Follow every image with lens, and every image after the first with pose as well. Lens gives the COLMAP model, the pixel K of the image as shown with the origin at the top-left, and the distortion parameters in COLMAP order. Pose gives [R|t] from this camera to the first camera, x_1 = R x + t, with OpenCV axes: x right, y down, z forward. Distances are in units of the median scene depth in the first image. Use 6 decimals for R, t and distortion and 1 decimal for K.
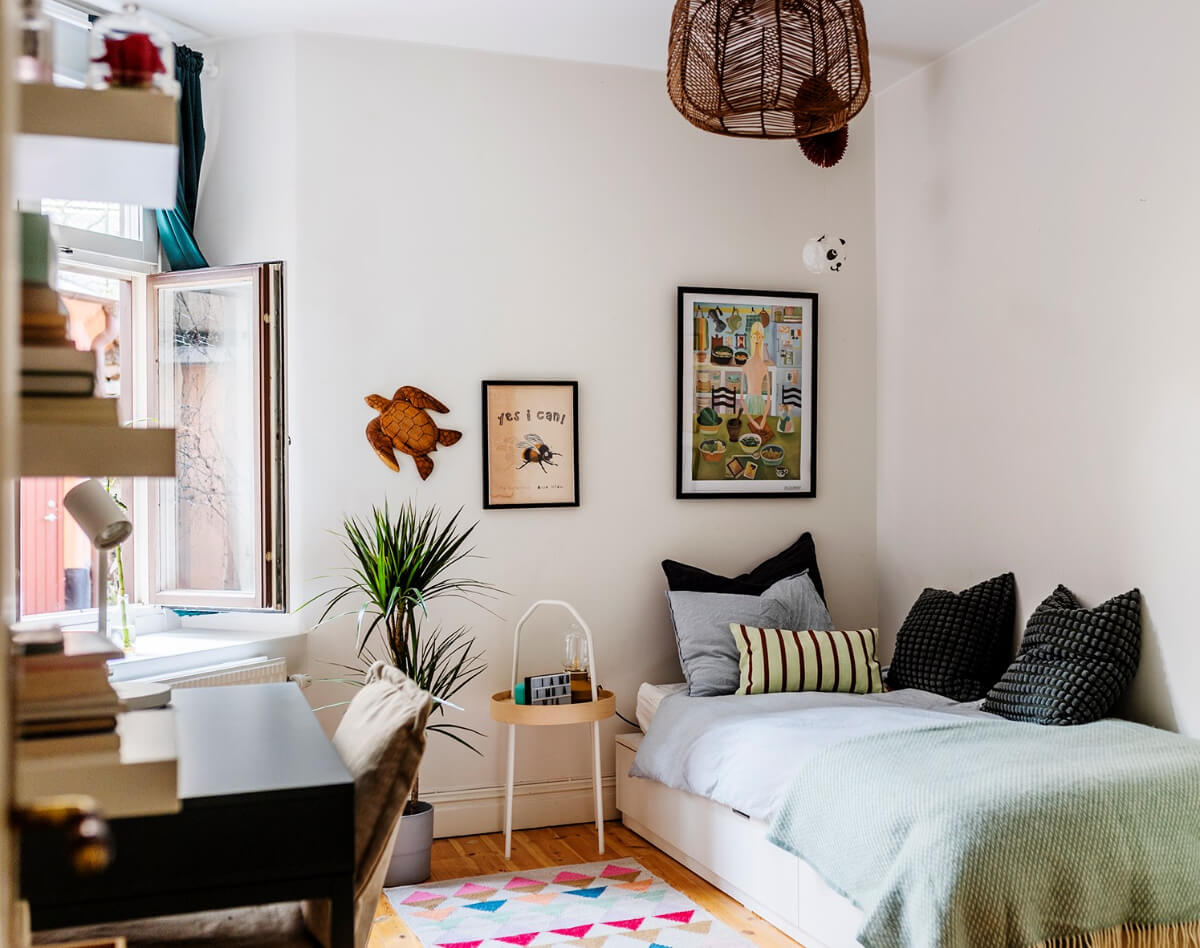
lens RADIAL K [[1422.6, 0, 578.5], [0, 1422.6, 472.3], [0, 0, 1]] dist [-0.000608, 0.004169]
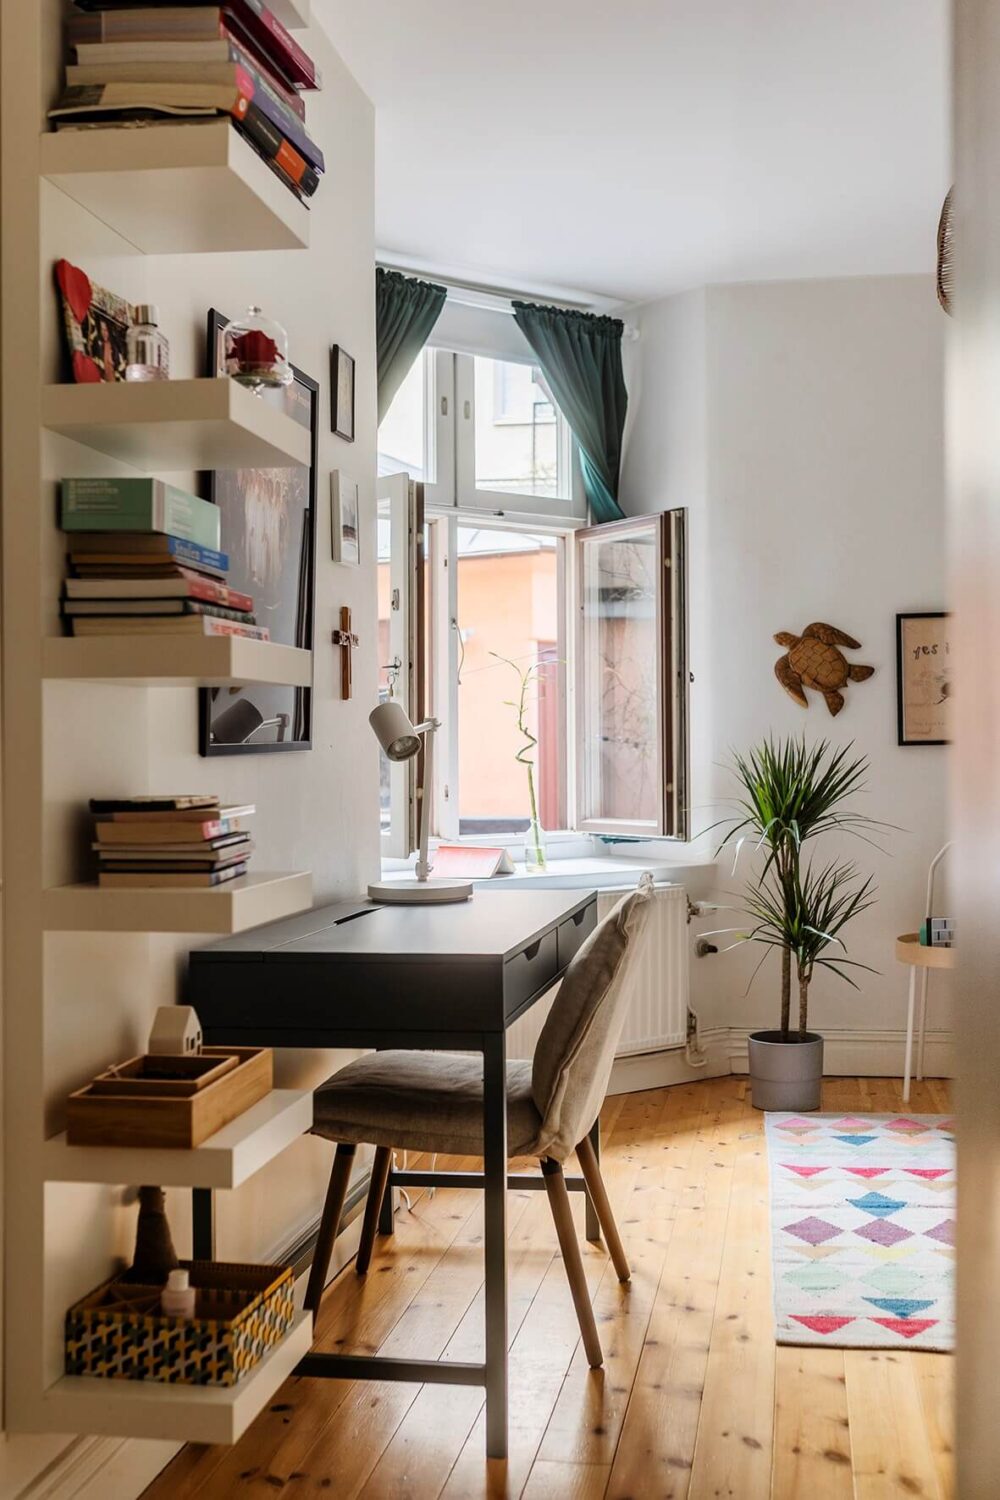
lens RADIAL K [[1457.5, 0, 474.0], [0, 1457.5, 751.5], [0, 0, 1]] dist [0.001452, -0.004148]
pose [[0.866222, 0.002961, -0.499651, 0.188361], [0.002278, 0.999949, 0.009875, 0.020069], [0.499654, -0.009692, 0.866171, -0.012208]]
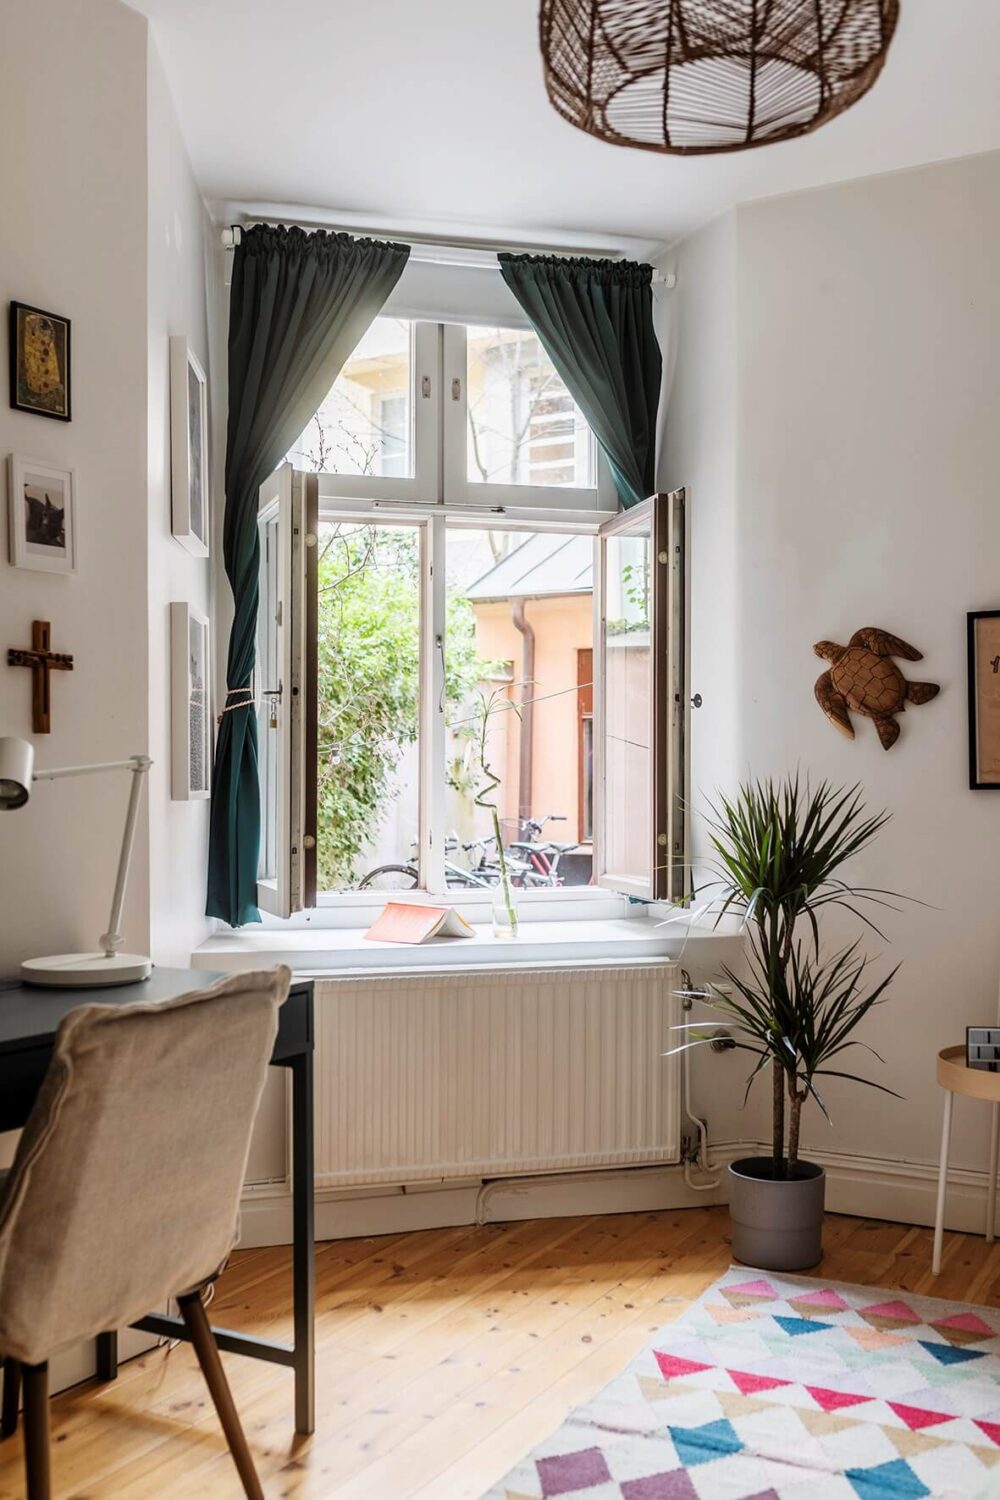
lens RADIAL K [[1388.2, 0, 505.4], [0, 1388.2, 791.7], [0, 0, 1]] dist [-0.008575, 0.010382]
pose [[0.646121, 0.017122, -0.763043, 0.334265], [-0.001273, 0.999771, 0.021357, 0.012534], [0.763234, -0.012828, 0.645995, 0.374594]]
